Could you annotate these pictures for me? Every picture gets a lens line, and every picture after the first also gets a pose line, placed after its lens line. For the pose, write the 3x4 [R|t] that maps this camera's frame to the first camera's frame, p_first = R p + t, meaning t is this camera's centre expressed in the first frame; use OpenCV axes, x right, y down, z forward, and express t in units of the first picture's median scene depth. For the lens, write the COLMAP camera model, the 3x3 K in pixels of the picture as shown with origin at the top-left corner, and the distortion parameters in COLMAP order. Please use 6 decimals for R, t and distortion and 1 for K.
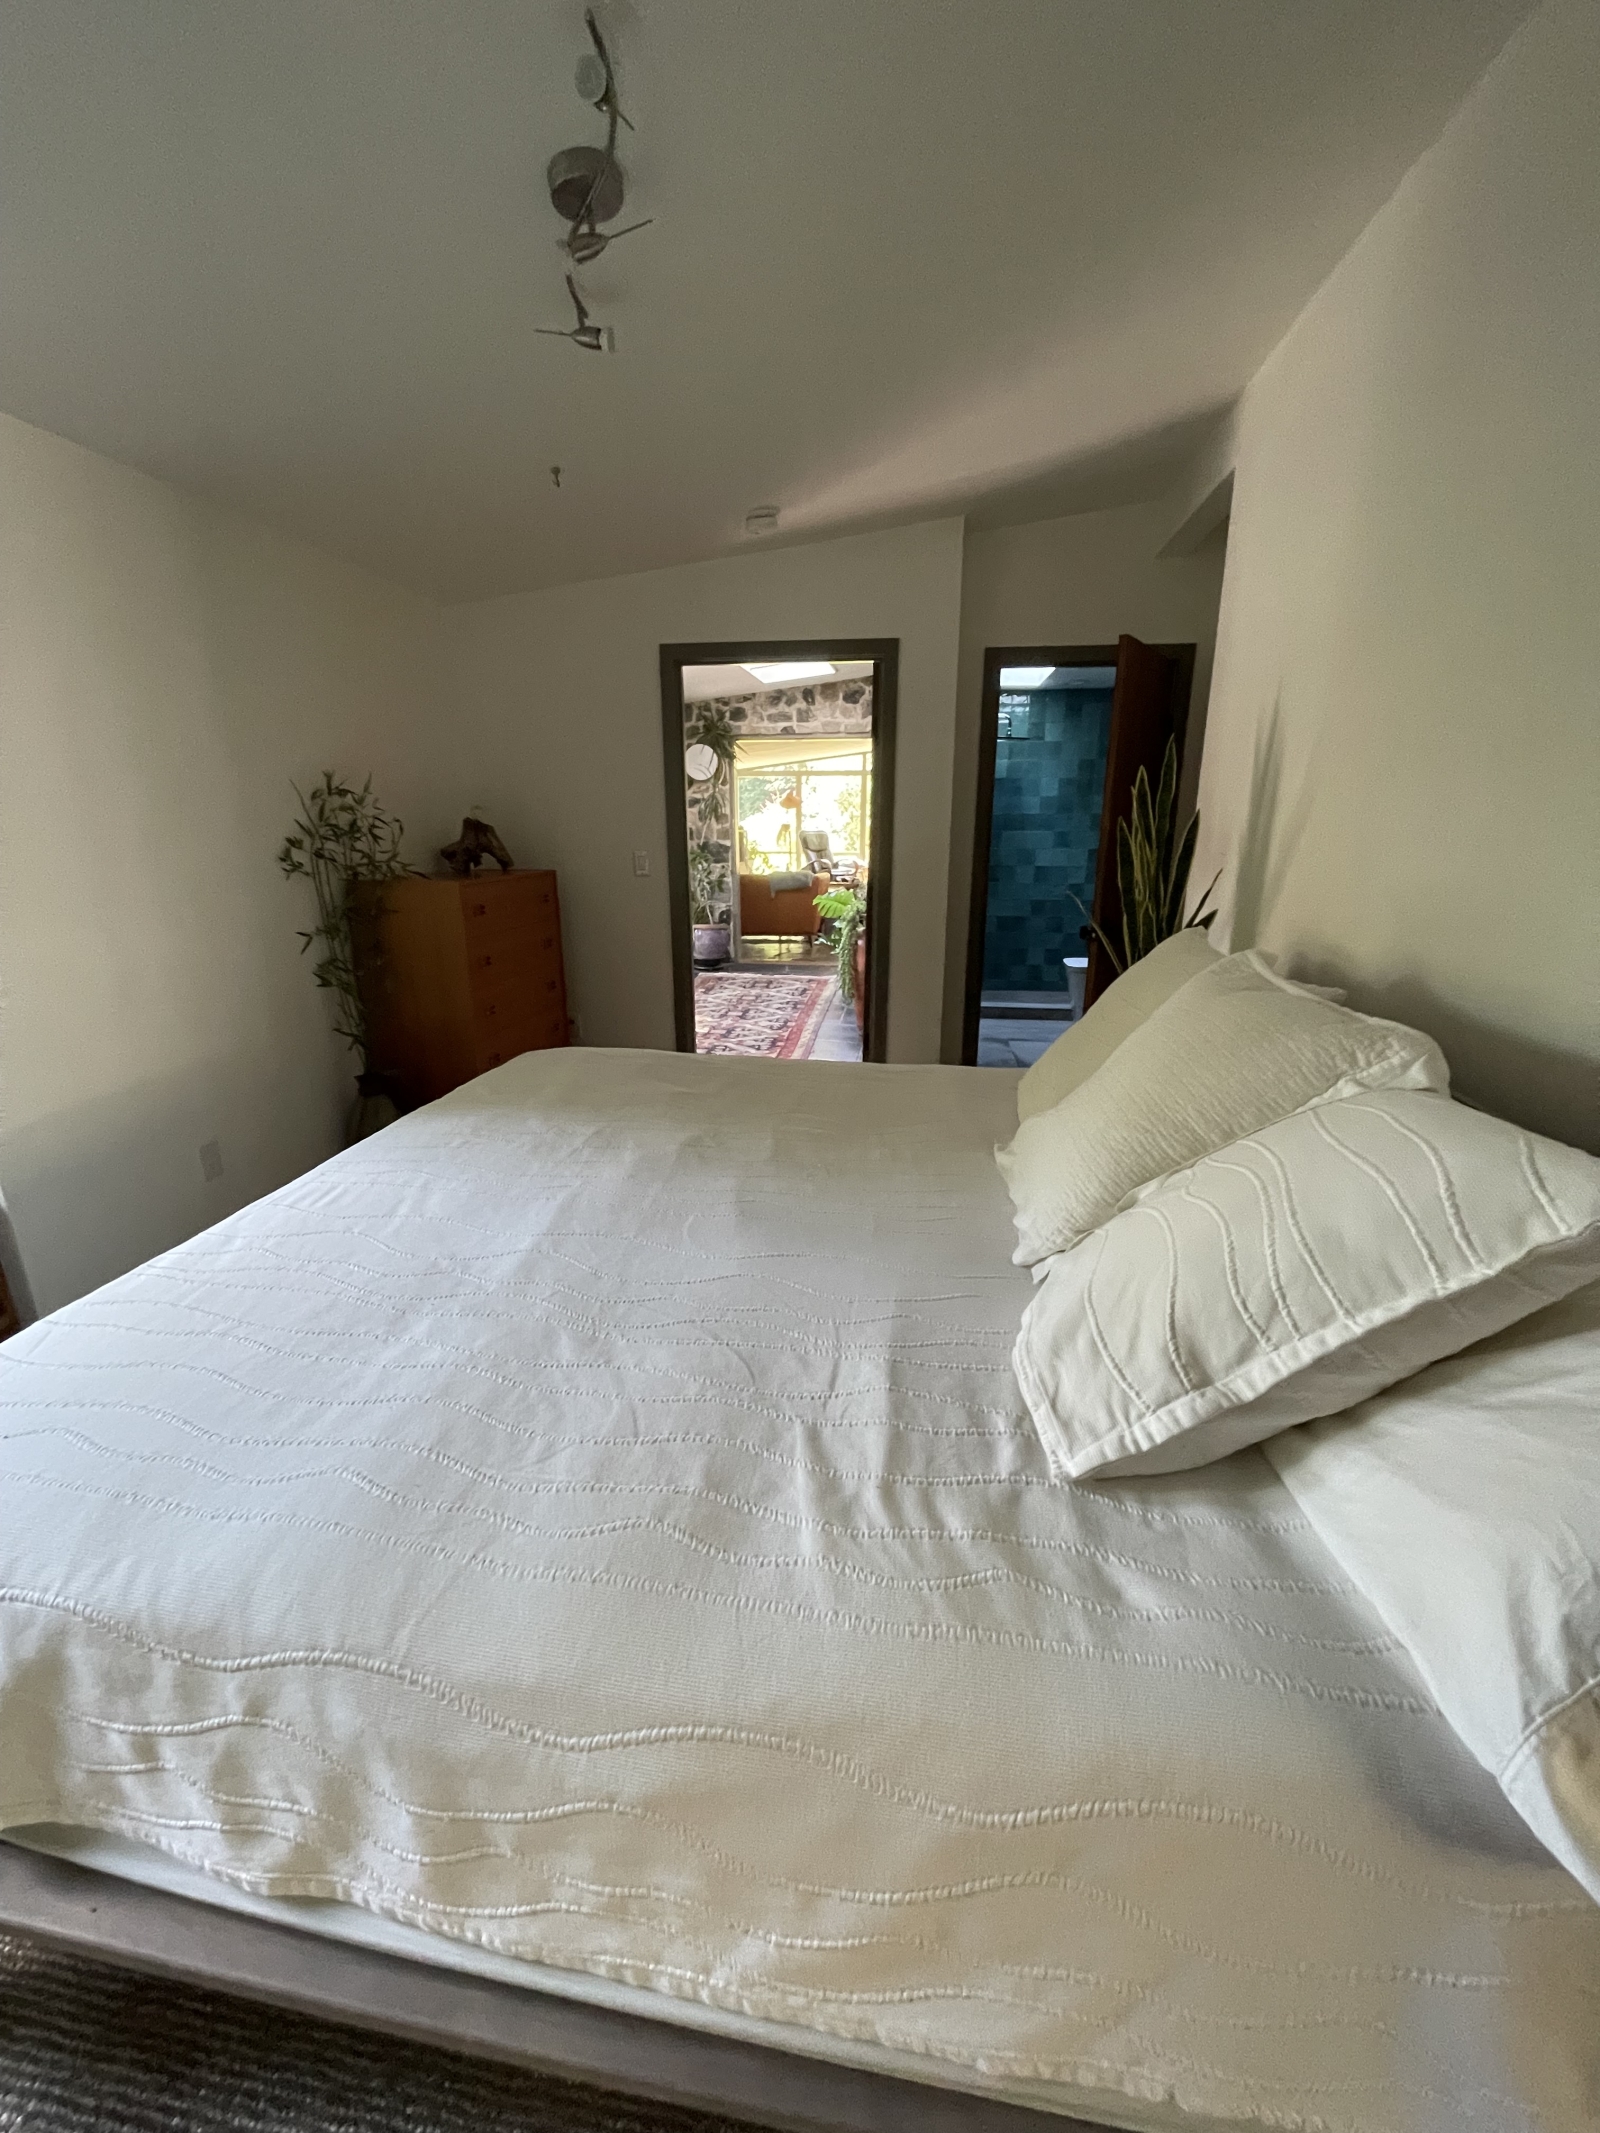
lens RADIAL K [[856.3, 0, 797.4], [0, 856.3, 1071.2], [0, 0, 1]] dist [0.000585, 0.000008]
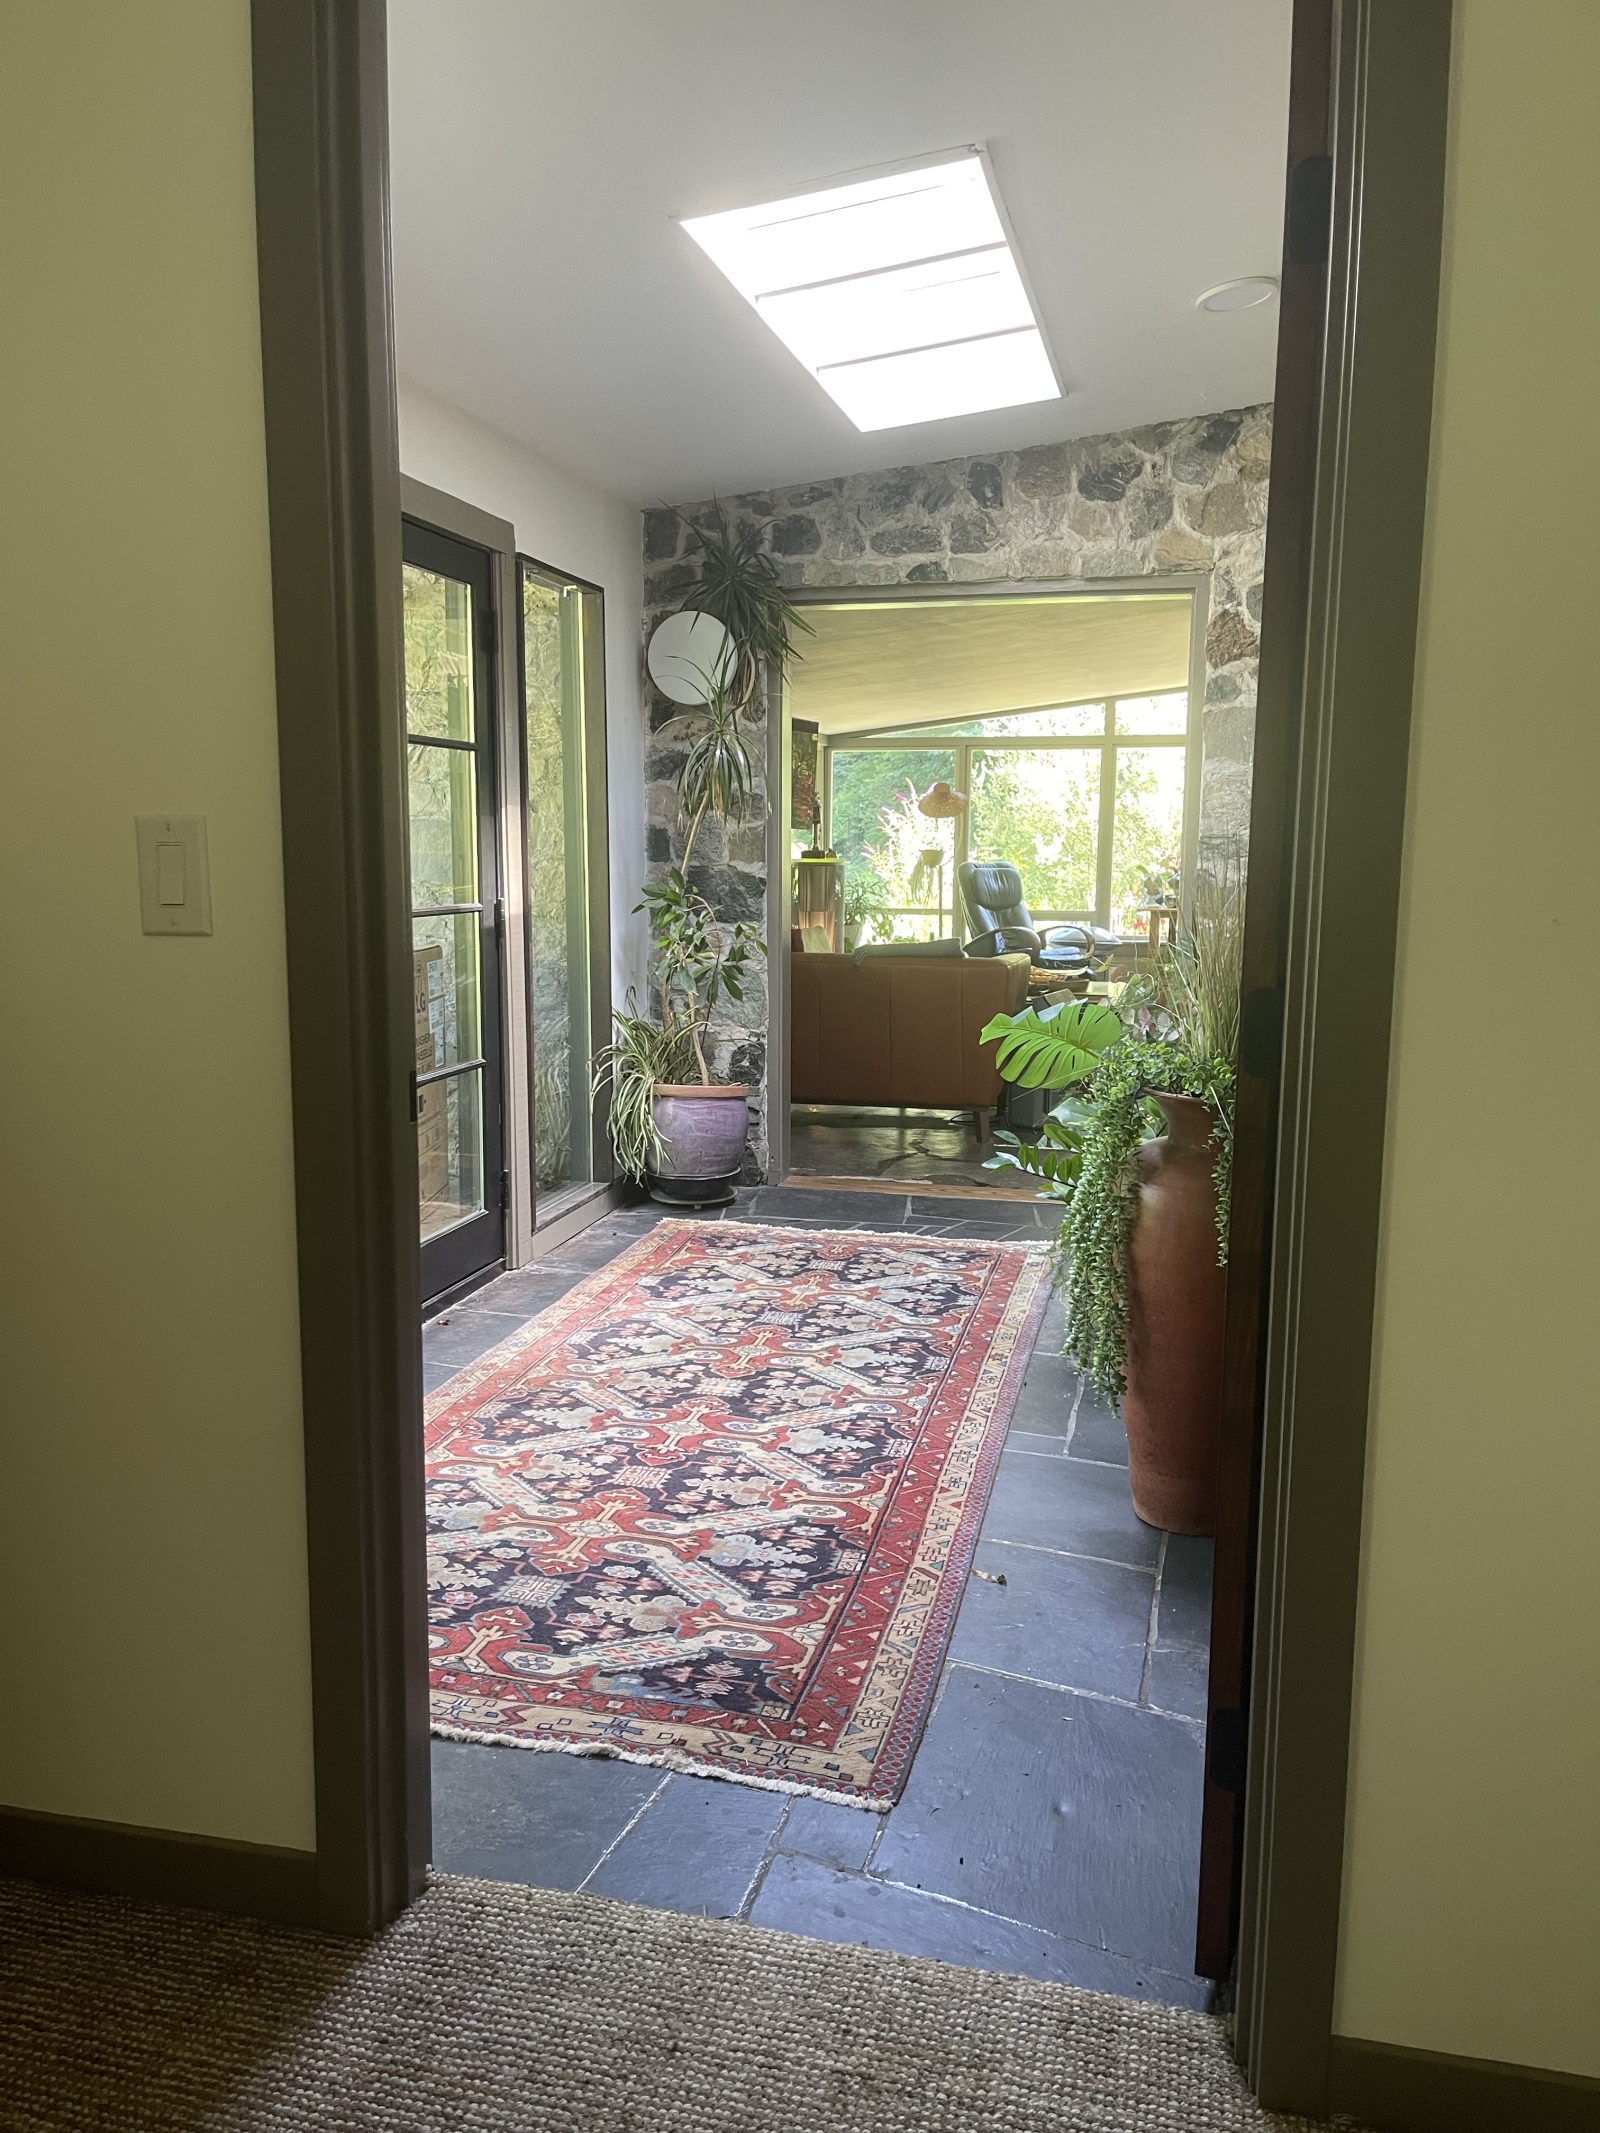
lens RADIAL K [[1610.3, 0, 798.7], [0, 1610.3, 1070.2], [0, 0, 1]] dist [0.003410, 0.000229]
pose [[0.994694, 0.024577, -0.099903, 0.008528], [-0.040046, 0.986958, -0.155916, -0.075250], [0.094768, 0.159089, 0.982705, 0.343602]]
